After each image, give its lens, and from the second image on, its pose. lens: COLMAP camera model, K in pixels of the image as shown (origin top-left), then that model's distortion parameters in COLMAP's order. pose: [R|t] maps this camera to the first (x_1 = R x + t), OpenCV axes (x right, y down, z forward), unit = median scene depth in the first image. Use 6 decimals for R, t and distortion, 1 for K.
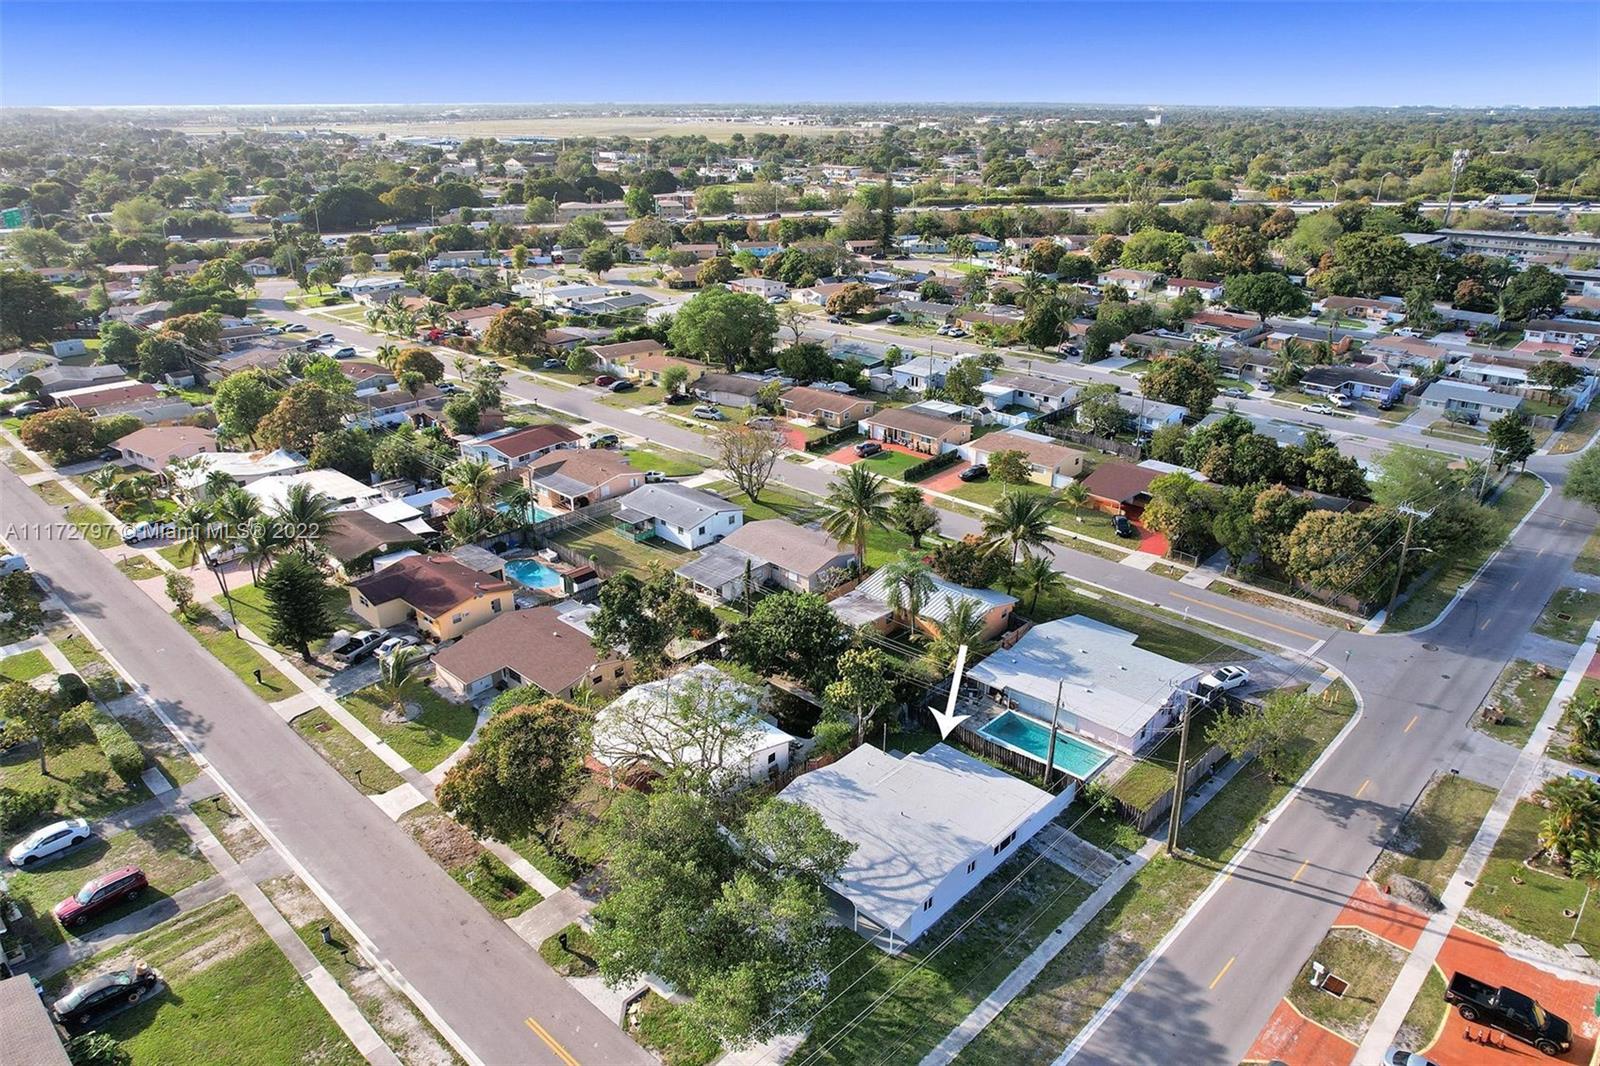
lens RADIAL K [[1041.4, 0, 800.0], [0, 1041.4, 533.0], [0, 0, 1]] dist [-0.023283, 0.002496]
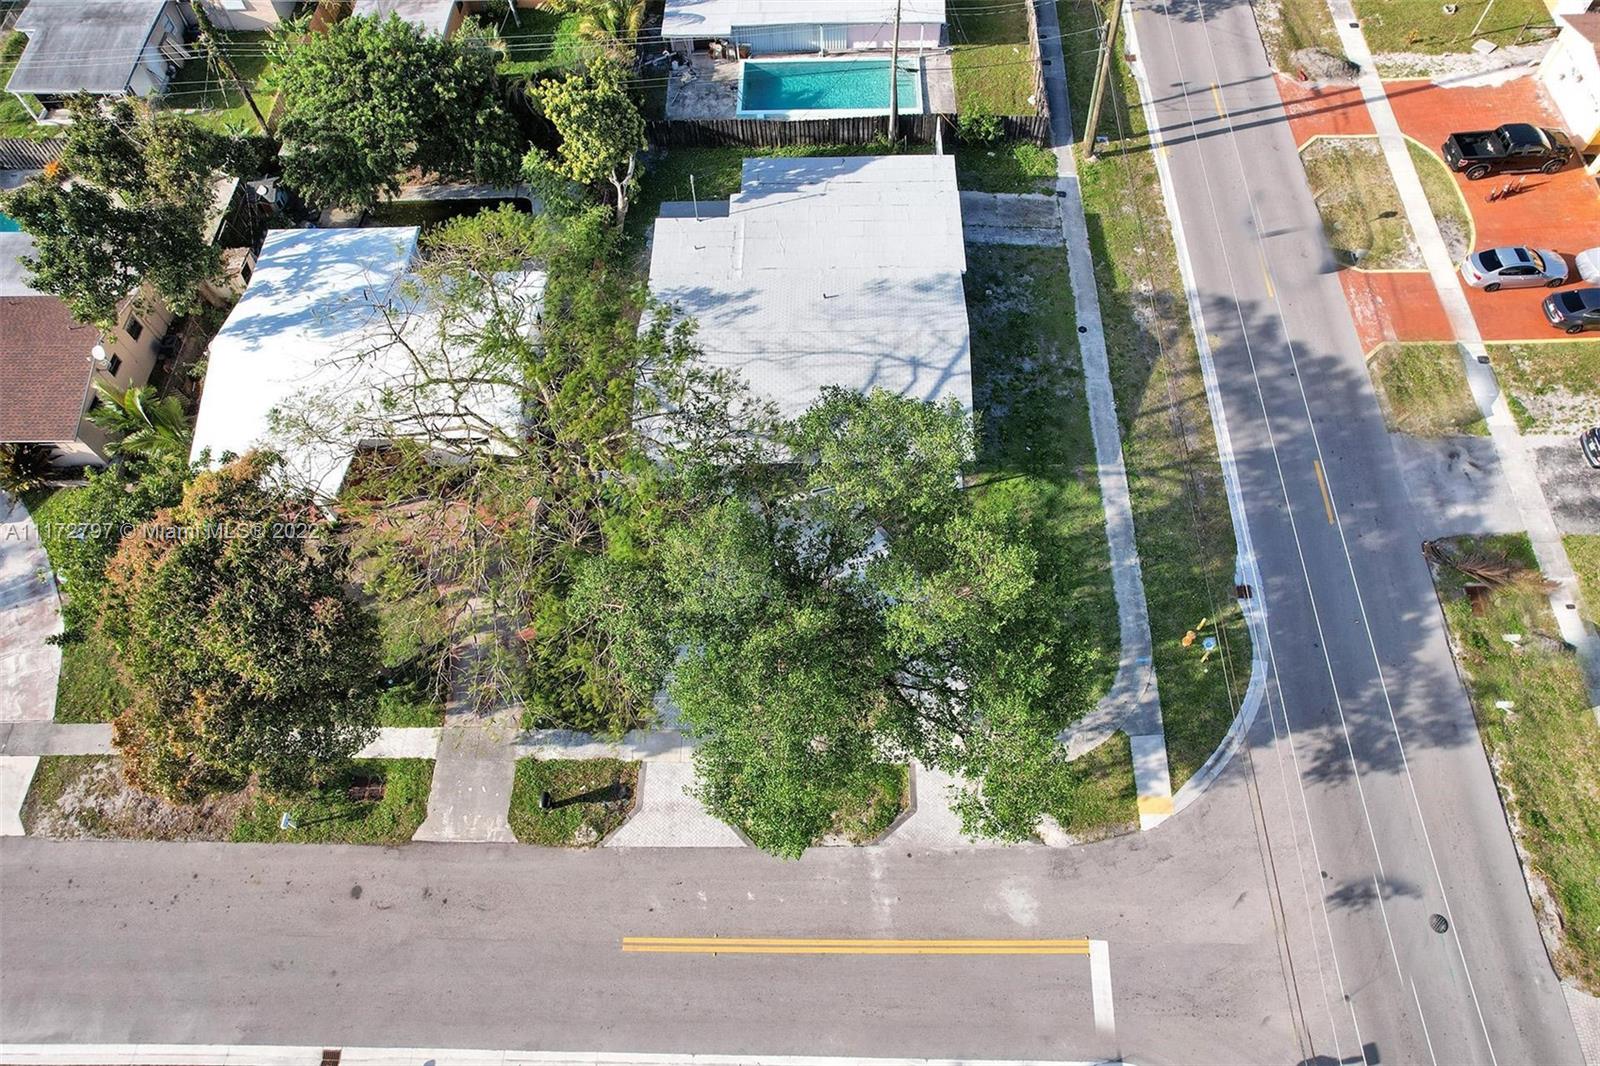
lens RADIAL K [[1041.4, 0, 800.0], [0, 1041.4, 533.0], [0, 0, 1]] dist [-0.023283, 0.002496]
pose [[0.737794, -0.592773, 0.322924, -0.212652], [0.284582, 0.706939, 0.647495, -0.042732], [-0.612105, -0.385820, 0.690268, 0.549623]]
